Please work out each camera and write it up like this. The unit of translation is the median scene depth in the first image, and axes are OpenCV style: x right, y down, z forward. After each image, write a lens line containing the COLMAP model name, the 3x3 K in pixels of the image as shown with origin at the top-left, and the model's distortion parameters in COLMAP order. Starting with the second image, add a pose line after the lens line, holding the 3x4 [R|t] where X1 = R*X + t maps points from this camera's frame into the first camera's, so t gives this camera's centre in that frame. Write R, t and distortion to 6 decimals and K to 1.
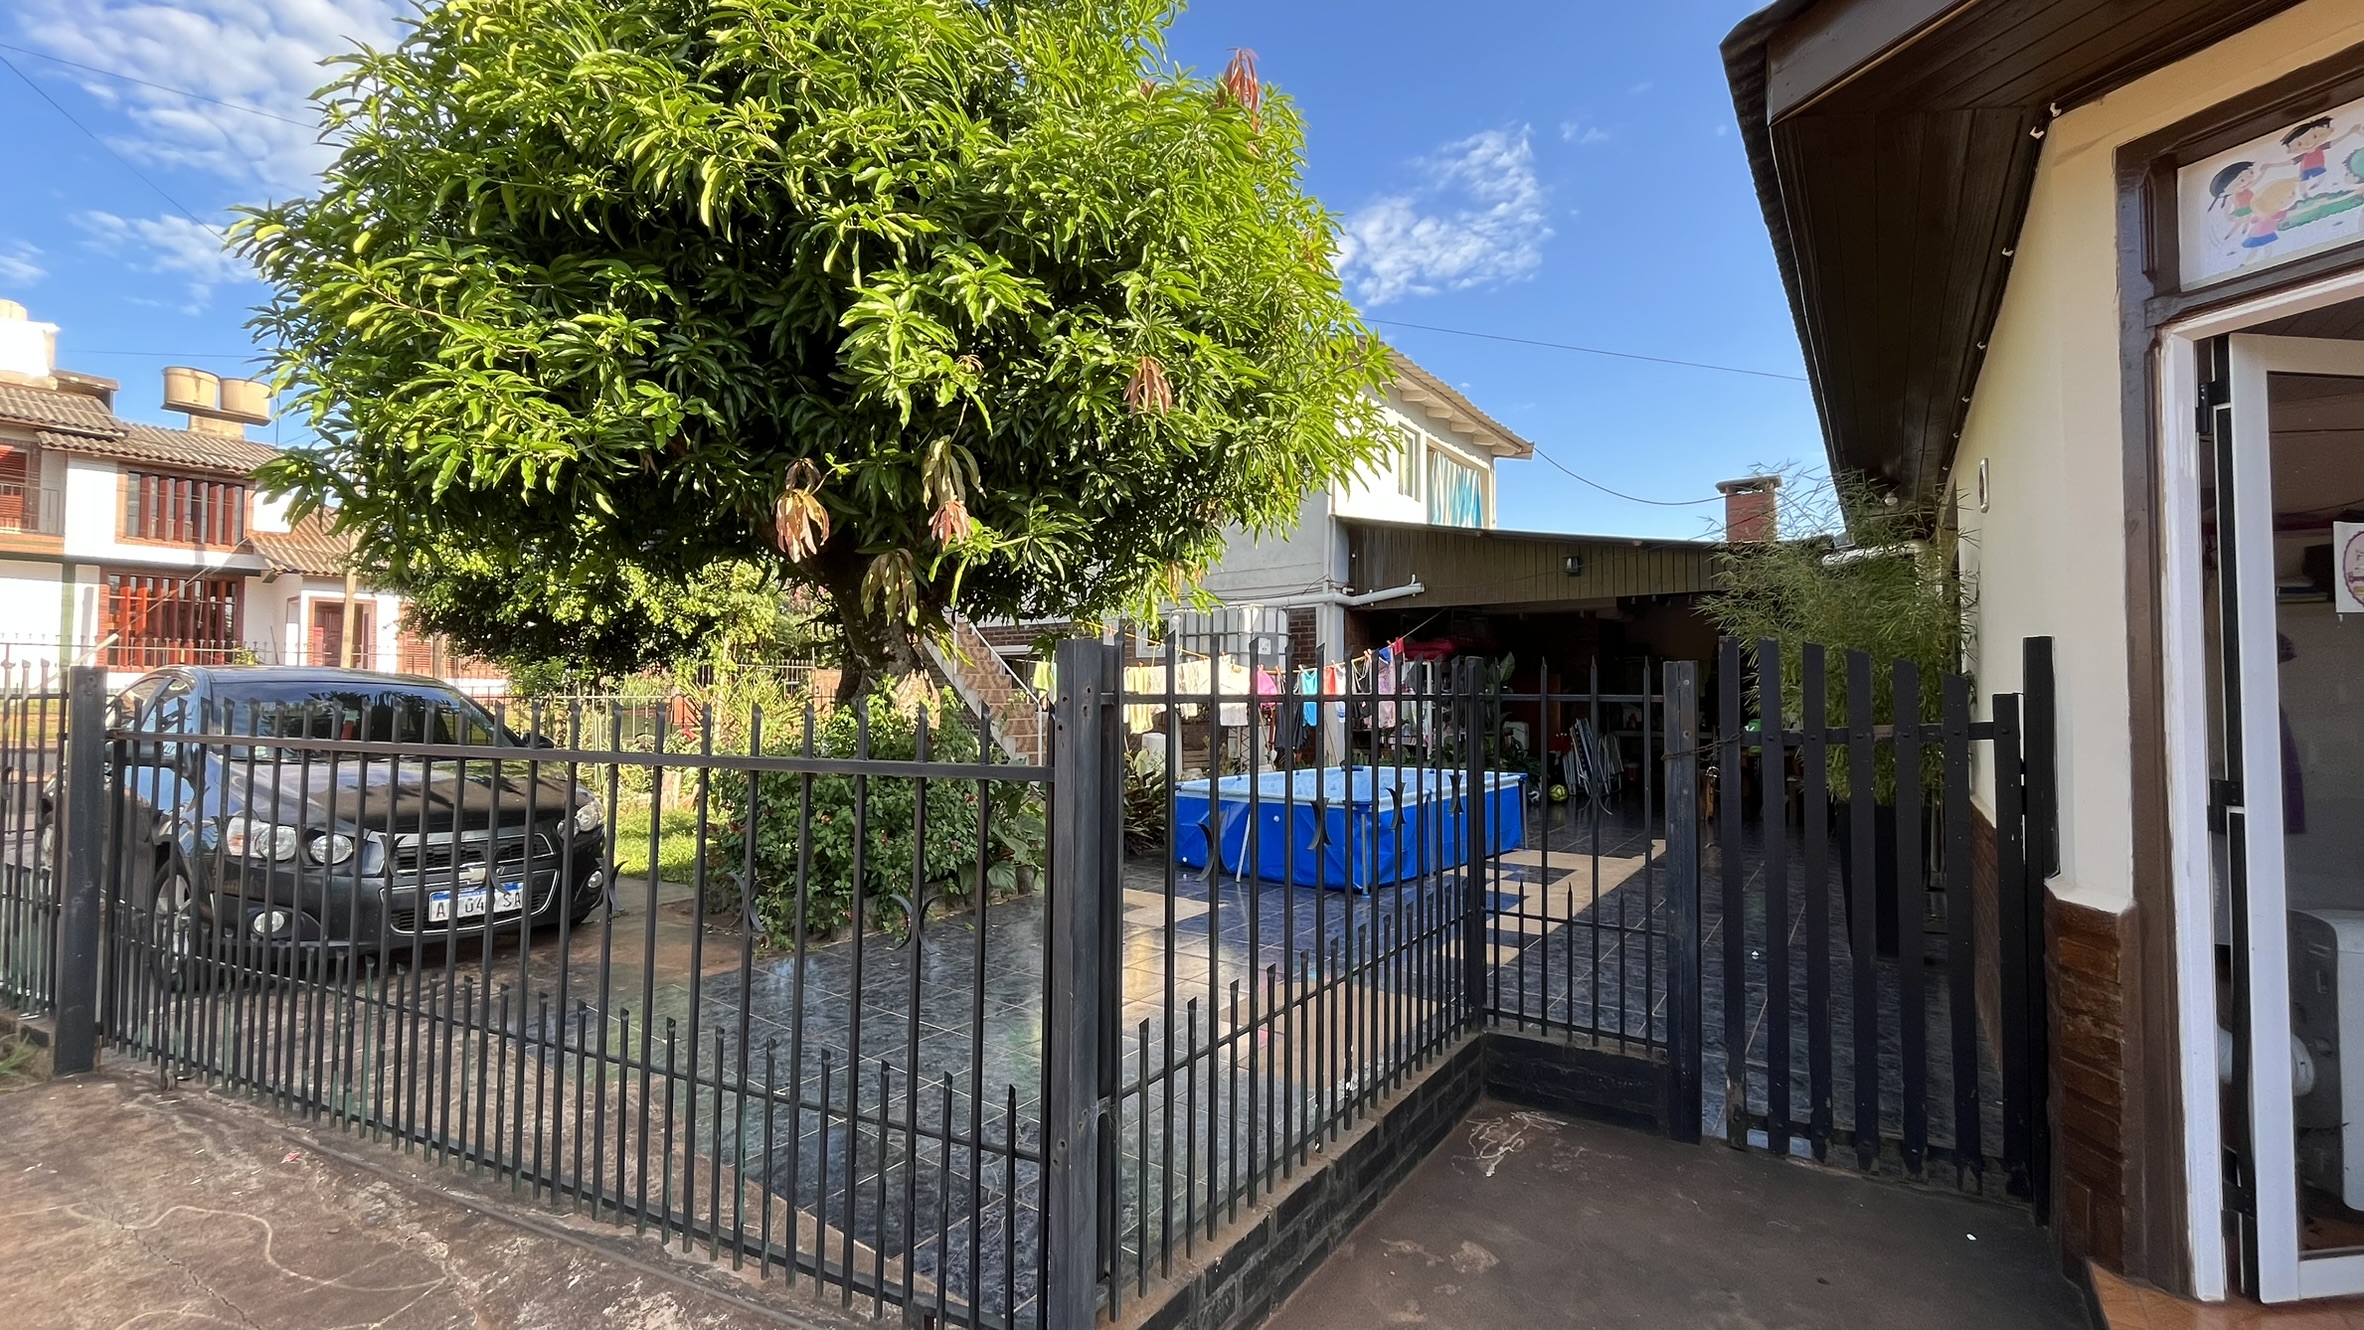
lens RADIAL K [[958.0, 0, 1169.1], [0, 958.0, 667.5], [0, 0, 1]] dist [-0.000479, -0.000334]
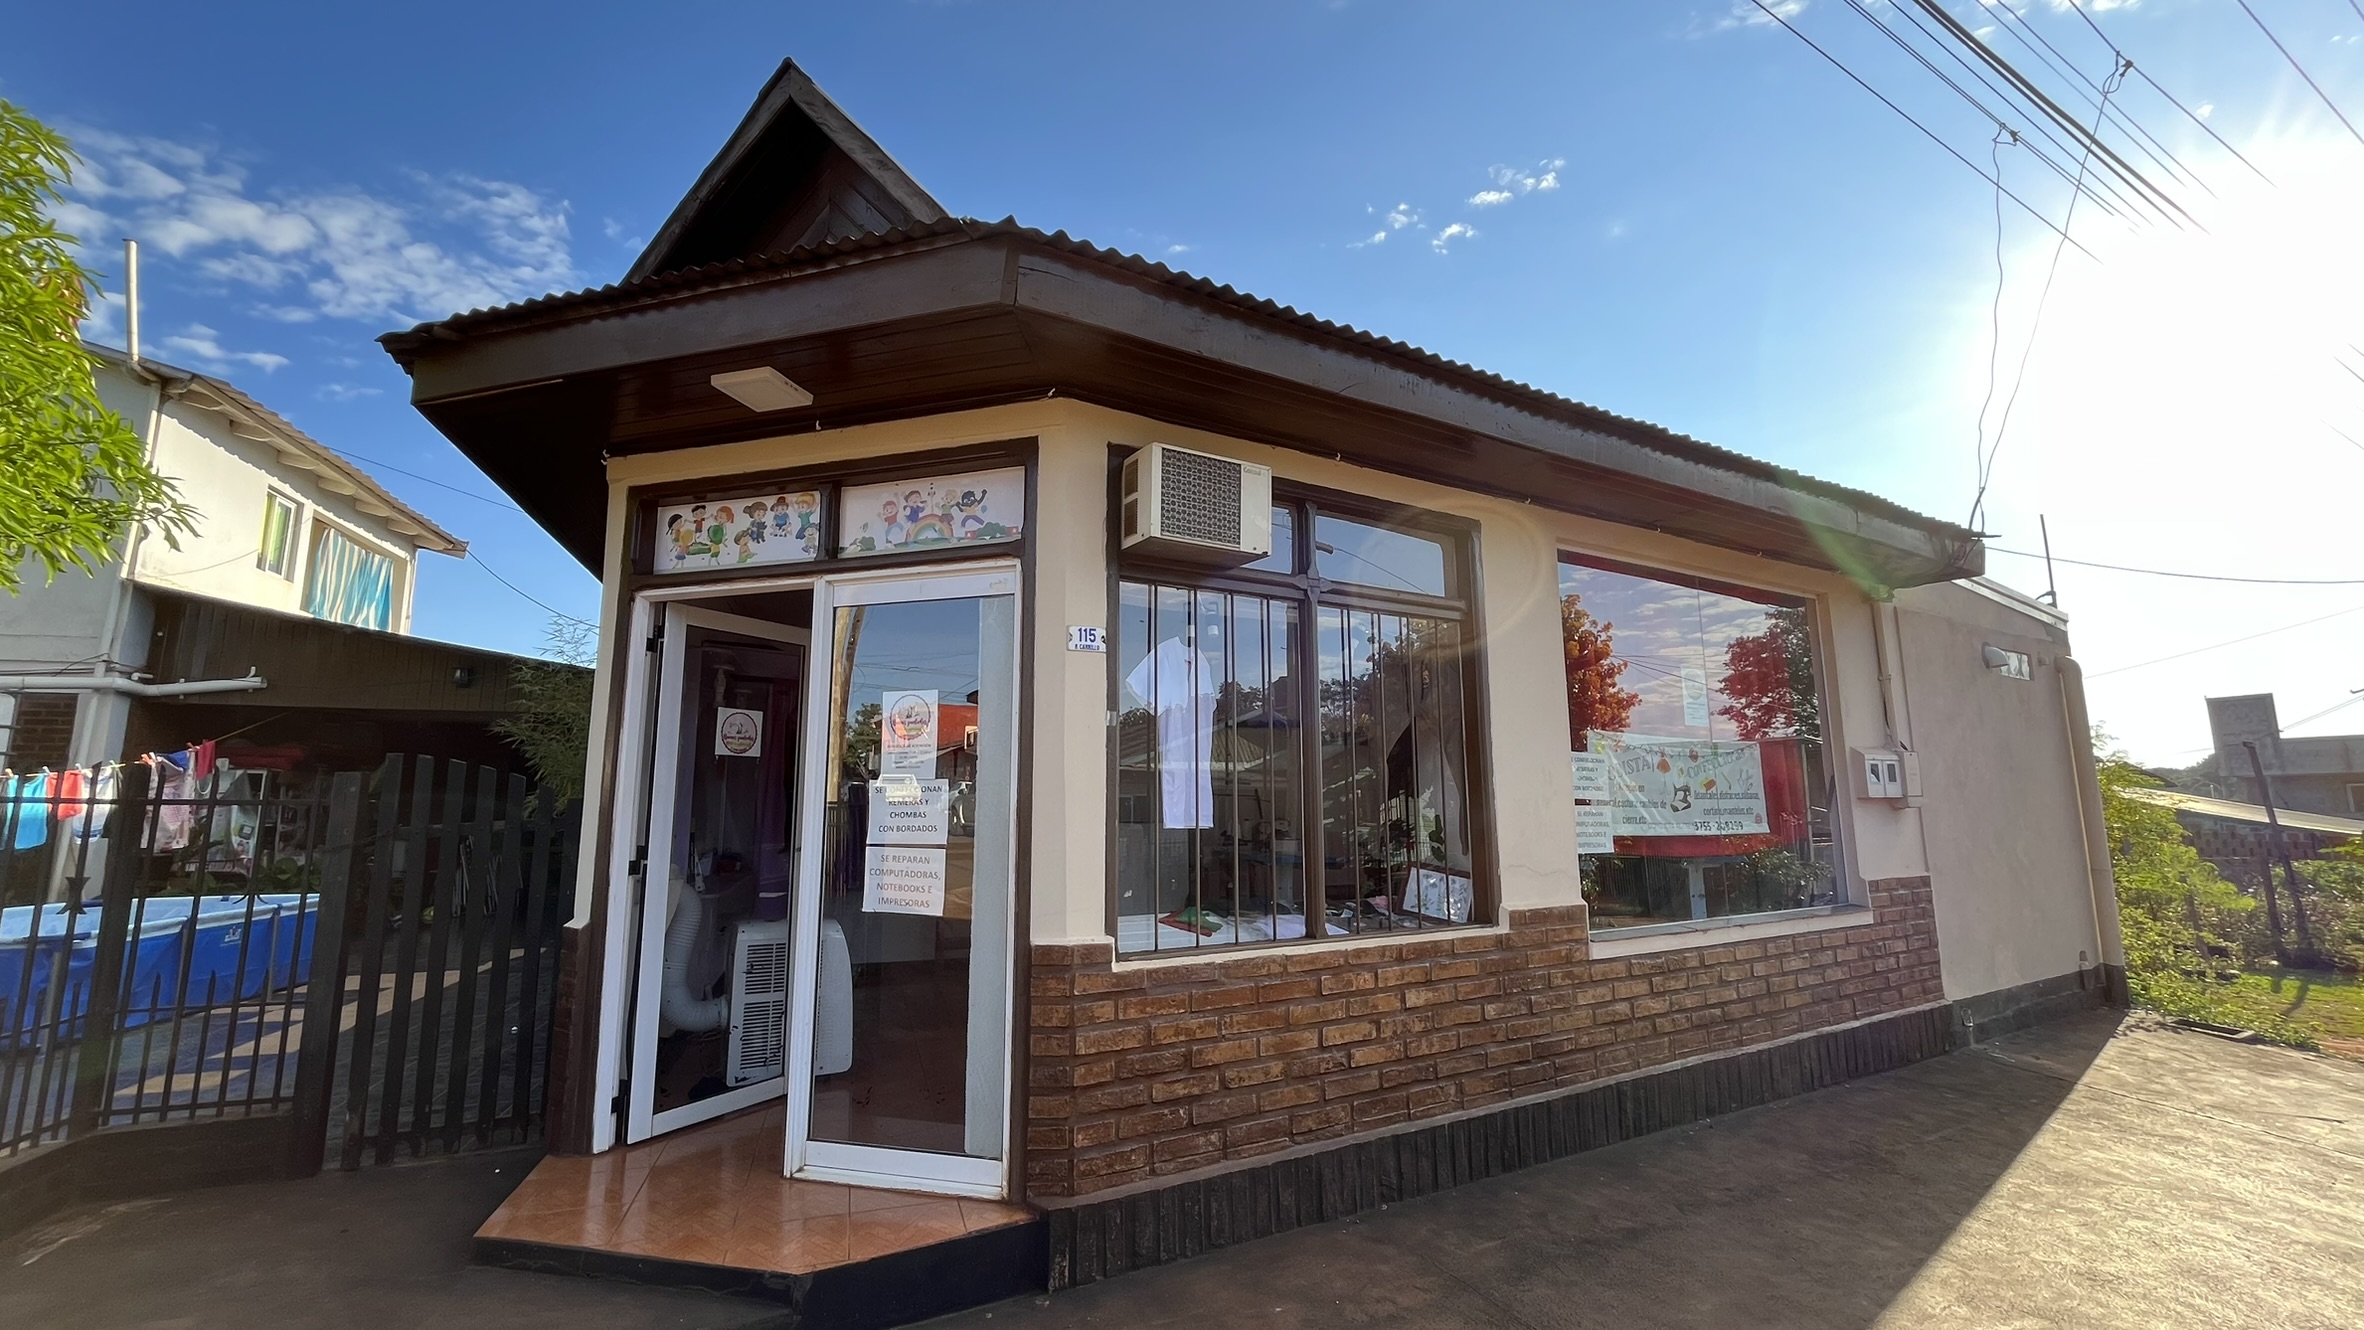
lens RADIAL K [[958.0, 0, 1169.1], [0, 958.0, 667.5], [0, 0, 1]] dist [-0.000479, -0.000334]
pose [[0.570973, 0.116403, 0.812675, 0.028769], [-0.016896, 0.991354, -0.130125, 0.000668], [-0.820795, 0.060567, 0.568003, -0.148056]]
